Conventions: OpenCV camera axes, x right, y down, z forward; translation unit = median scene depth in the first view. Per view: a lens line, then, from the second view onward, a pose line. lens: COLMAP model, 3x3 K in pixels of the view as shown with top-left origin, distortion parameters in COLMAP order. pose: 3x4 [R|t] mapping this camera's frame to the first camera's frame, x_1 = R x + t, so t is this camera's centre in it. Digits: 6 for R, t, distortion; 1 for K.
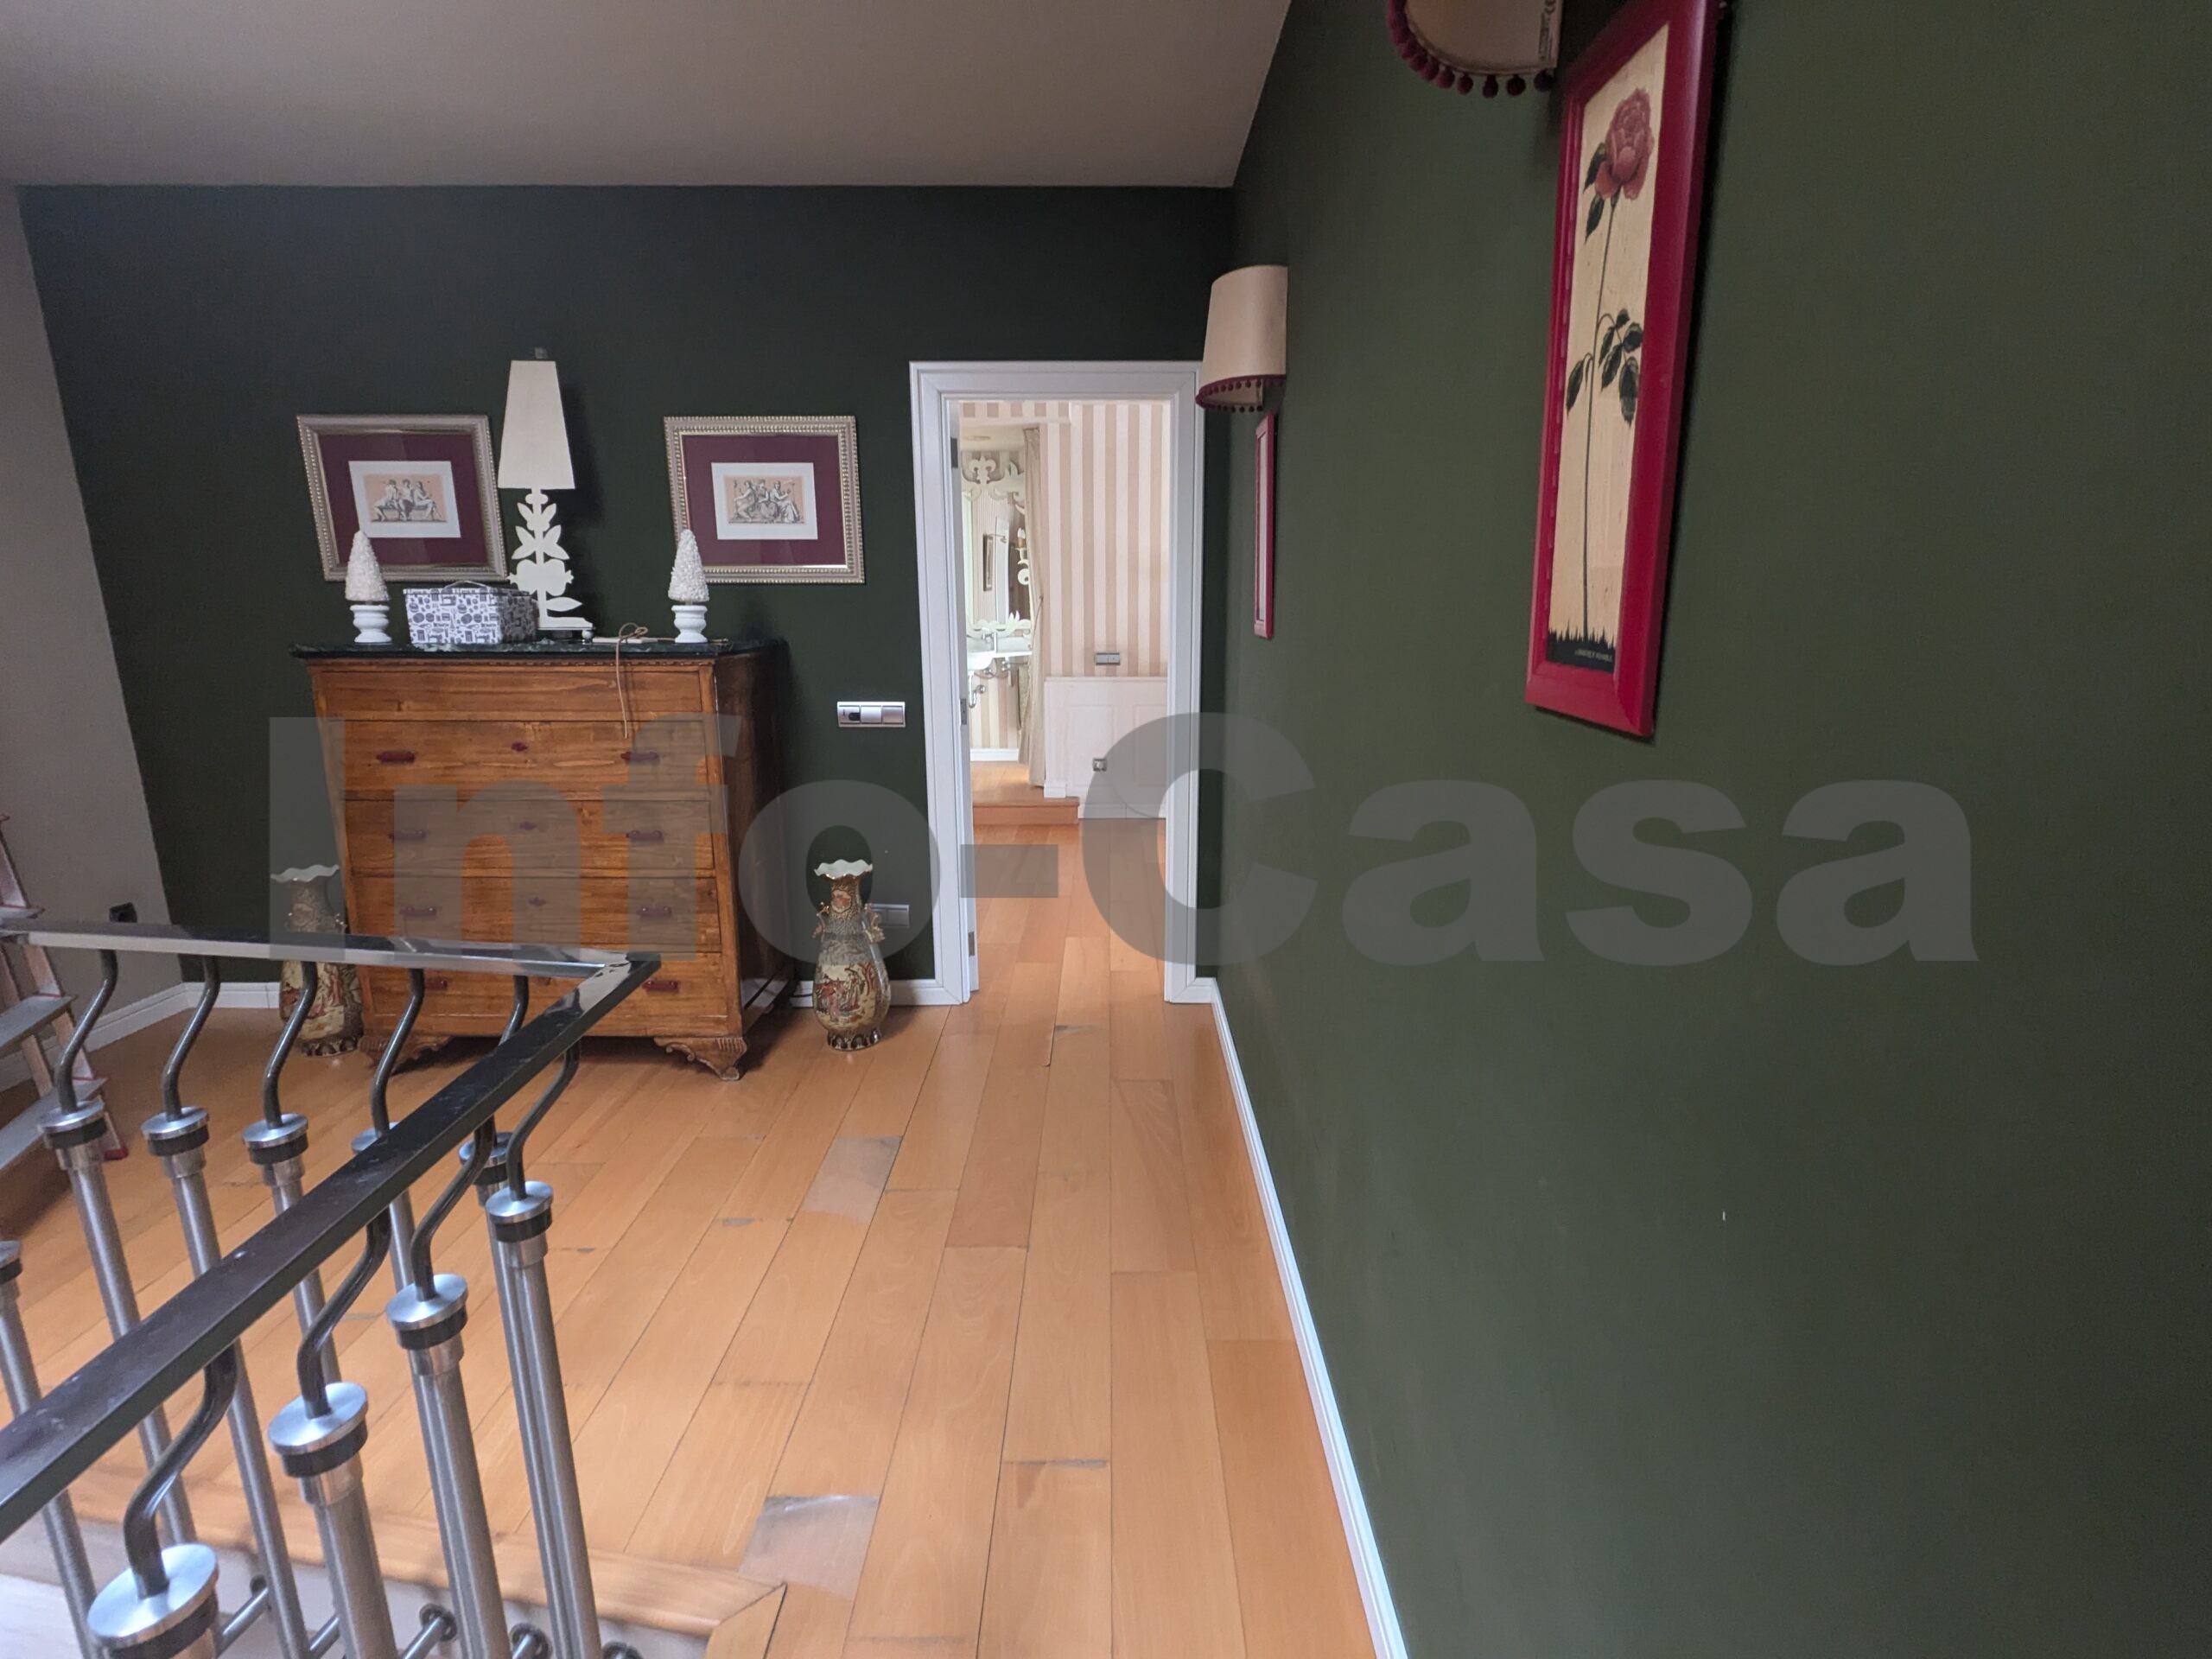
lens RADIAL K [[1041.4, 0, 1121.2], [0, 1041.4, 832.0], [0, 0, 1]] dist [0.000184, 0.000526]
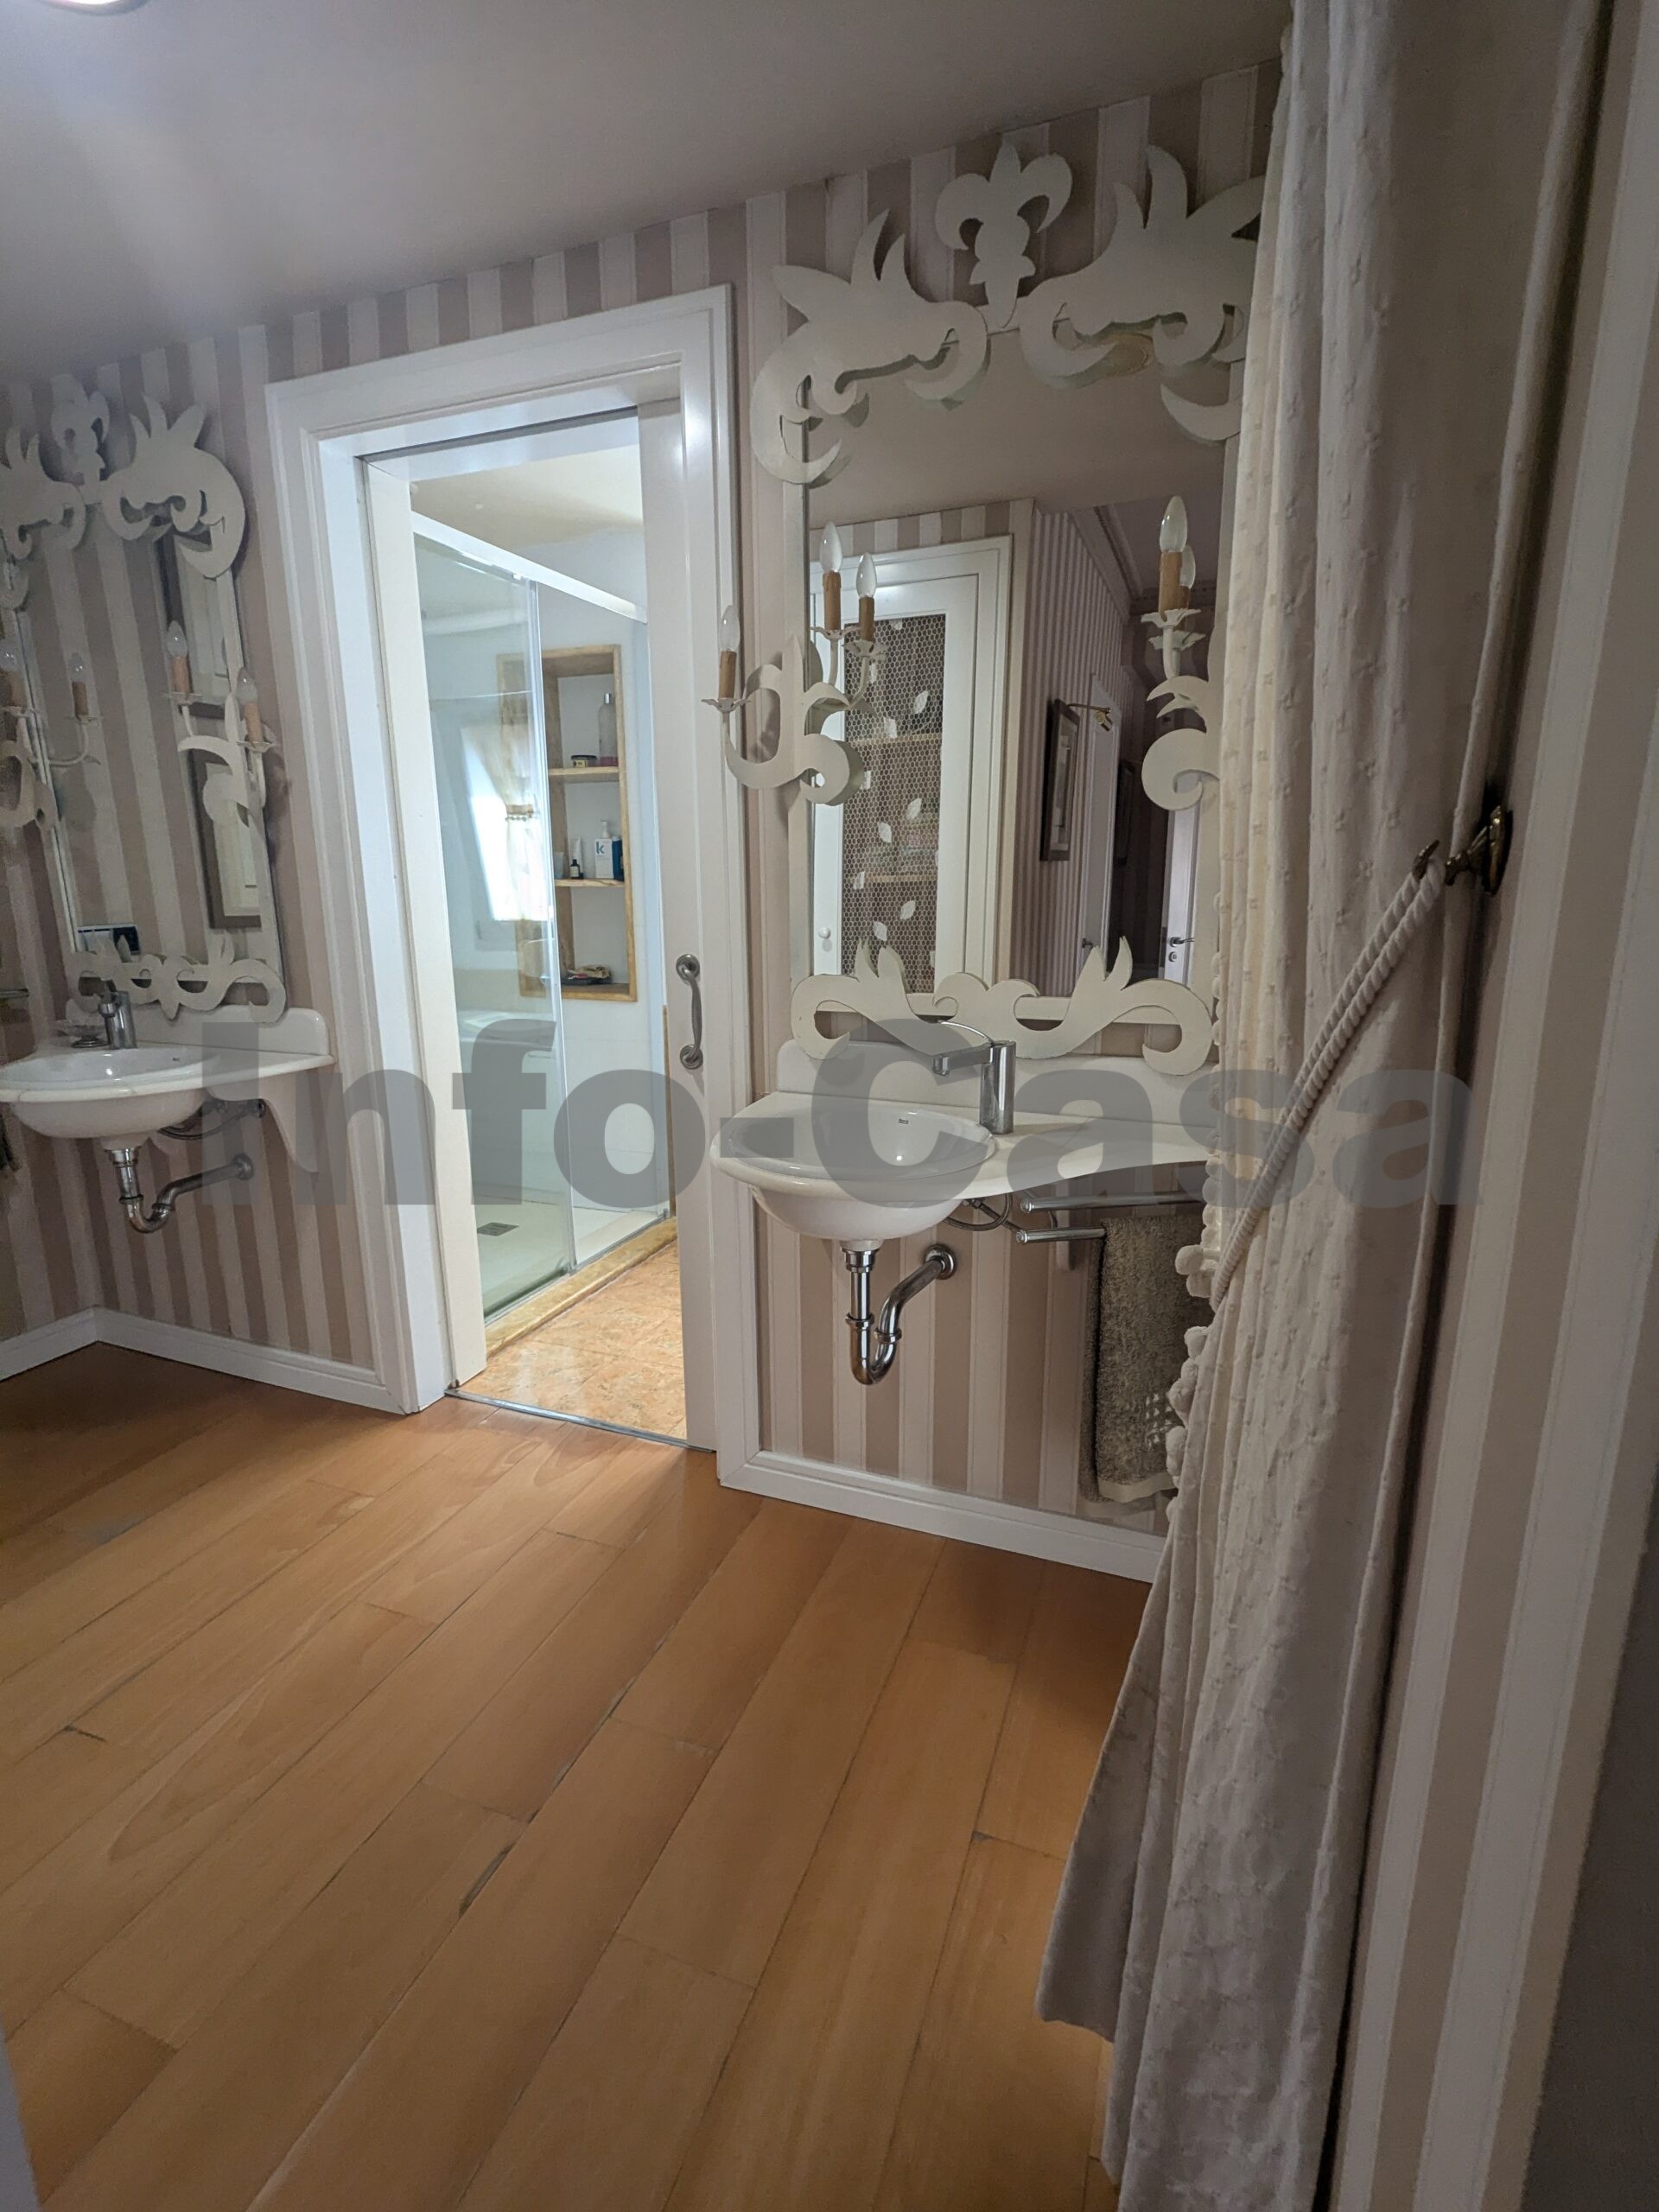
lens RADIAL K [[1041.4, 0, 834.7], [0, 1041.4, 1105.5], [0, 0, 1]] dist [0.000184, 0.000526]
pose [[0.931313, 0.079954, -0.355336, -0.082482], [-0.082521, 0.996558, 0.007952, -0.187902], [0.354748, 0.021917, 0.934705, 0.835971]]
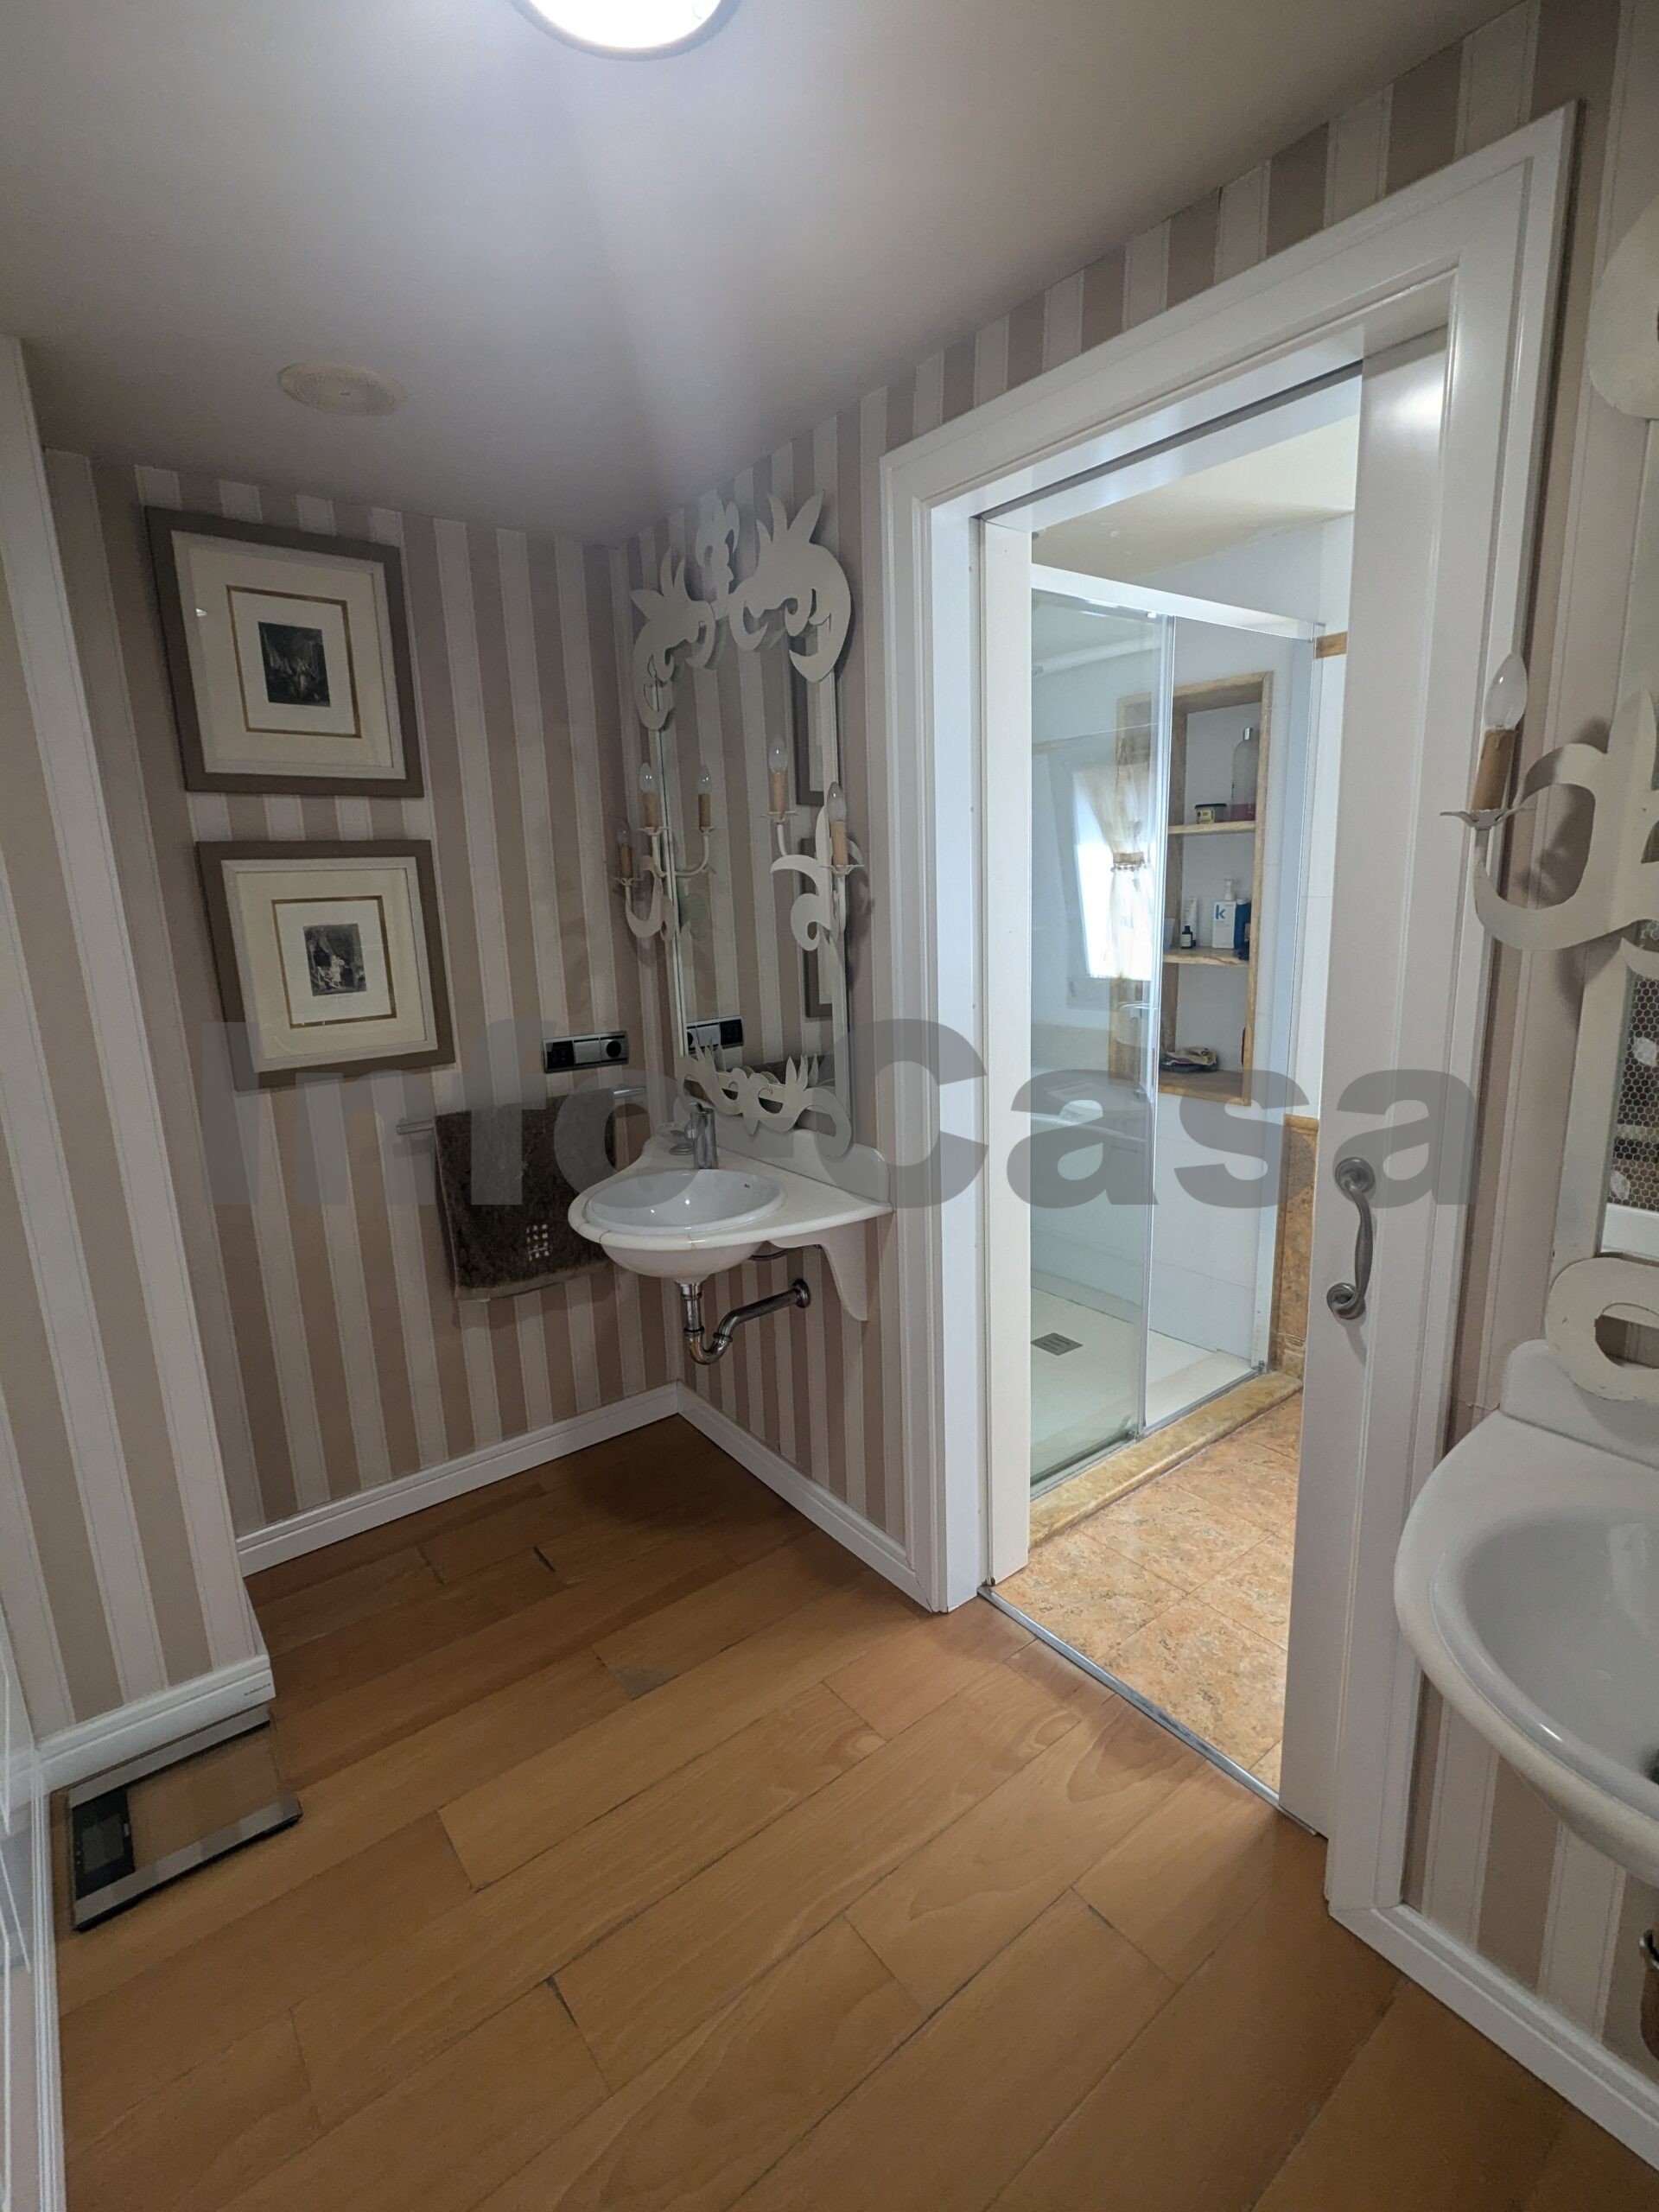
lens RADIAL K [[1041.4, 0, 836.2], [0, 1041.4, 1100.5], [0, 0, 1]] dist [0.000184, 0.000526]
pose [[0.603710, 0.152364, -0.782508, -0.121003], [-0.153297, 0.985435, 0.073607, -0.222585], [0.782326, 0.075519, 0.618274, 0.877986]]
